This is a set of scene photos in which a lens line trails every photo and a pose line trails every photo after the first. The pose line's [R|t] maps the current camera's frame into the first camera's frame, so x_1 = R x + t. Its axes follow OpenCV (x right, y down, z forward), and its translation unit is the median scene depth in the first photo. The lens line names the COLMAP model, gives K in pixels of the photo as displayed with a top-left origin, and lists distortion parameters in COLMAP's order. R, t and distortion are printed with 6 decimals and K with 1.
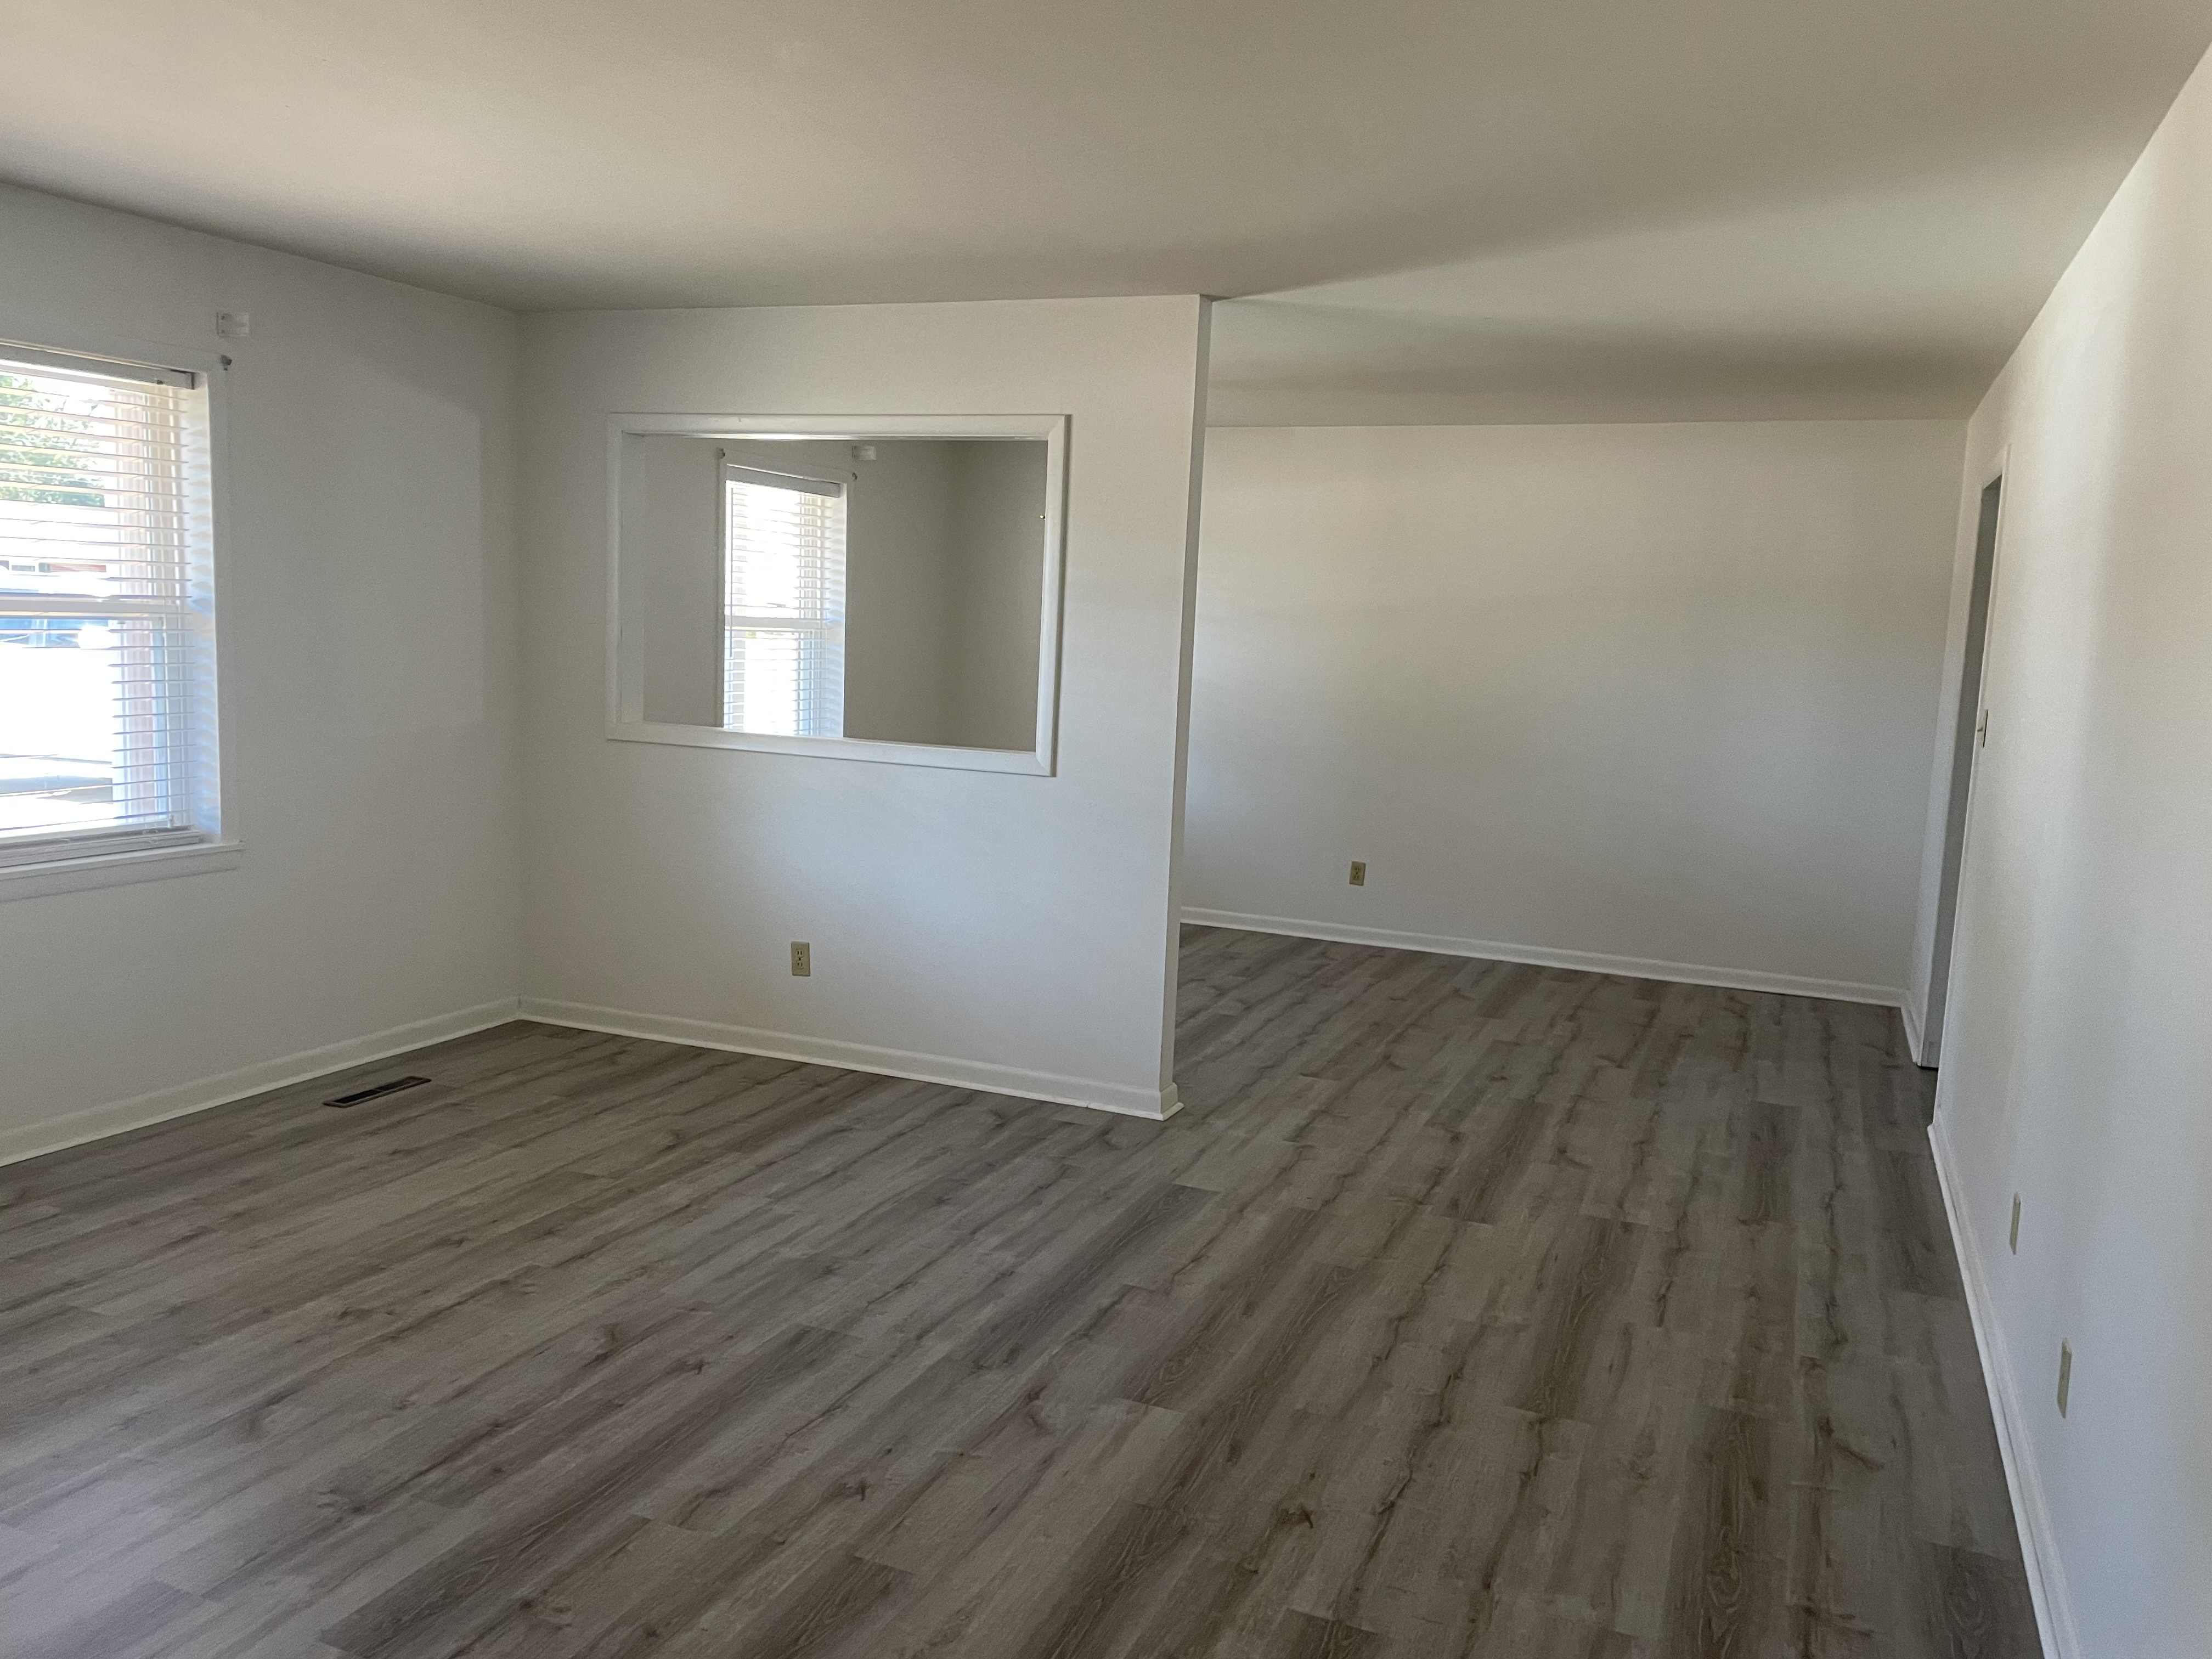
lens RADIAL K [[1659.4, 0, 1114.5], [0, 1659.4, 830.0], [0, 0, 1]] dist [0.004492, -0.040601]
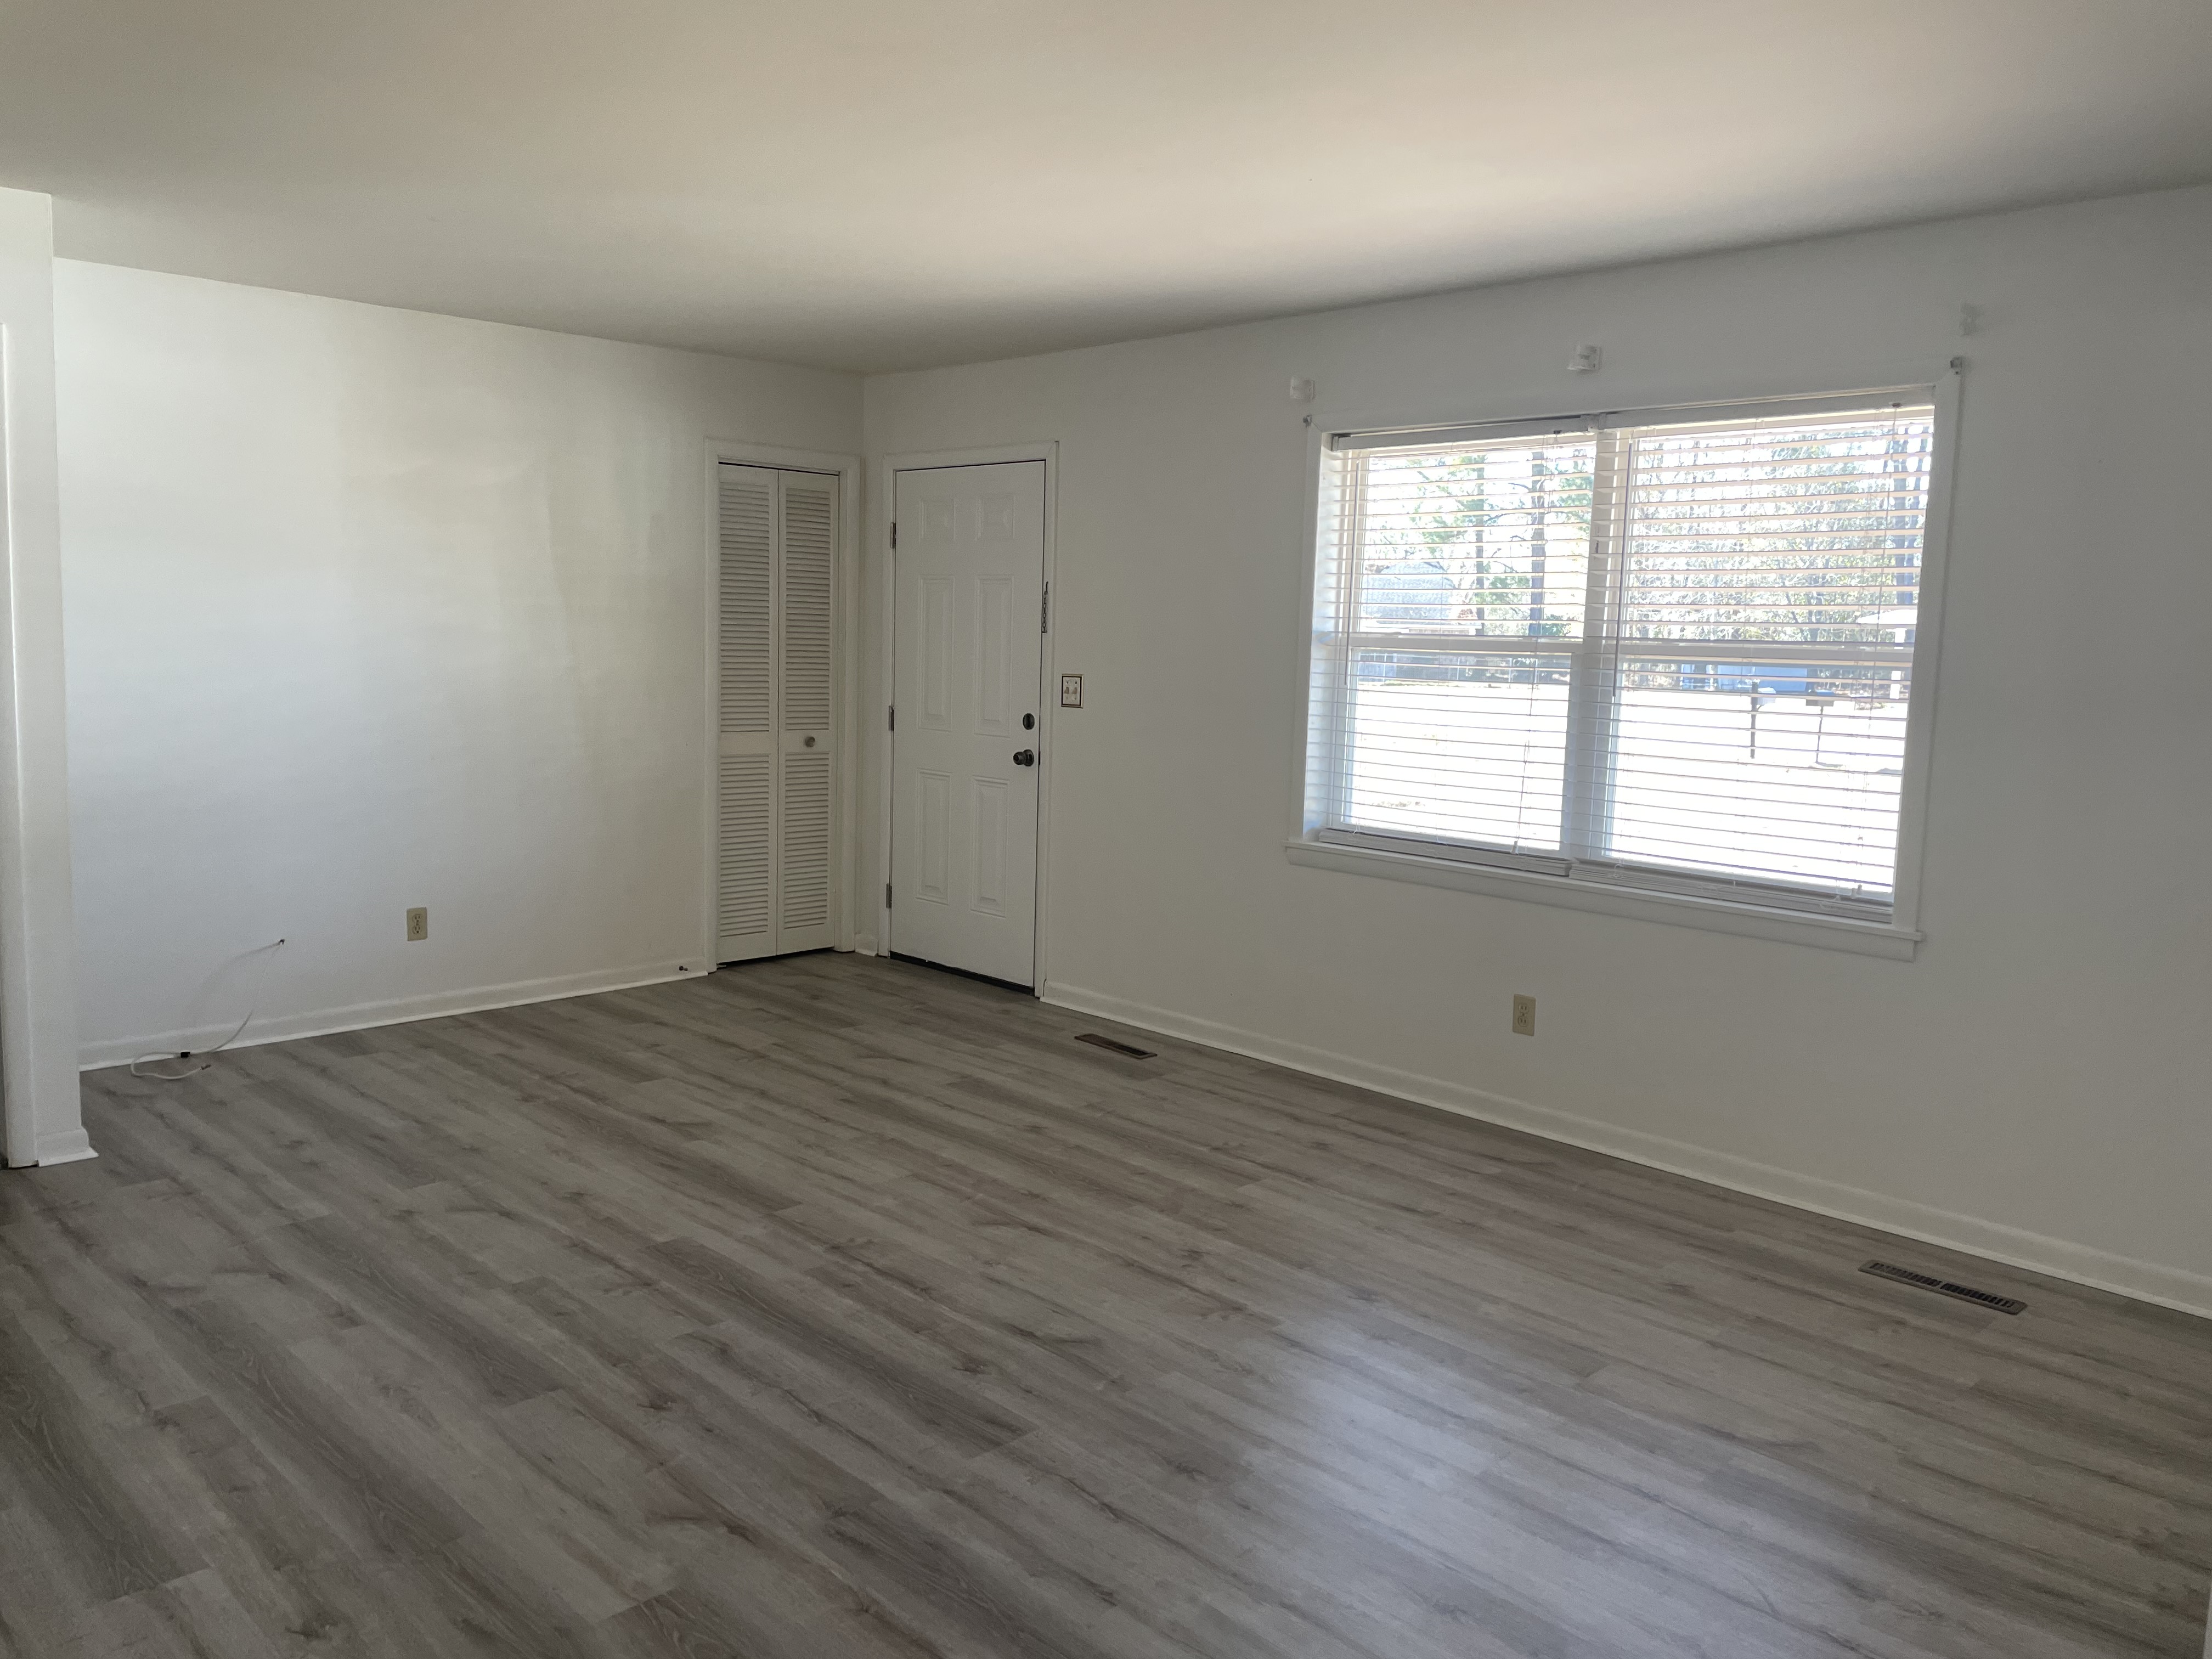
lens RADIAL K [[1659.4, 0, 1125.3], [0, 1659.4, 818.0], [0, 0, 1]] dist [0.004492, -0.040601]
pose [[-0.372777, 0.058086, -0.926101, 0.577701], [-0.167384, 0.977457, 0.128683, -0.131743], [0.912699, 0.202985, -0.354651, 1.301800]]
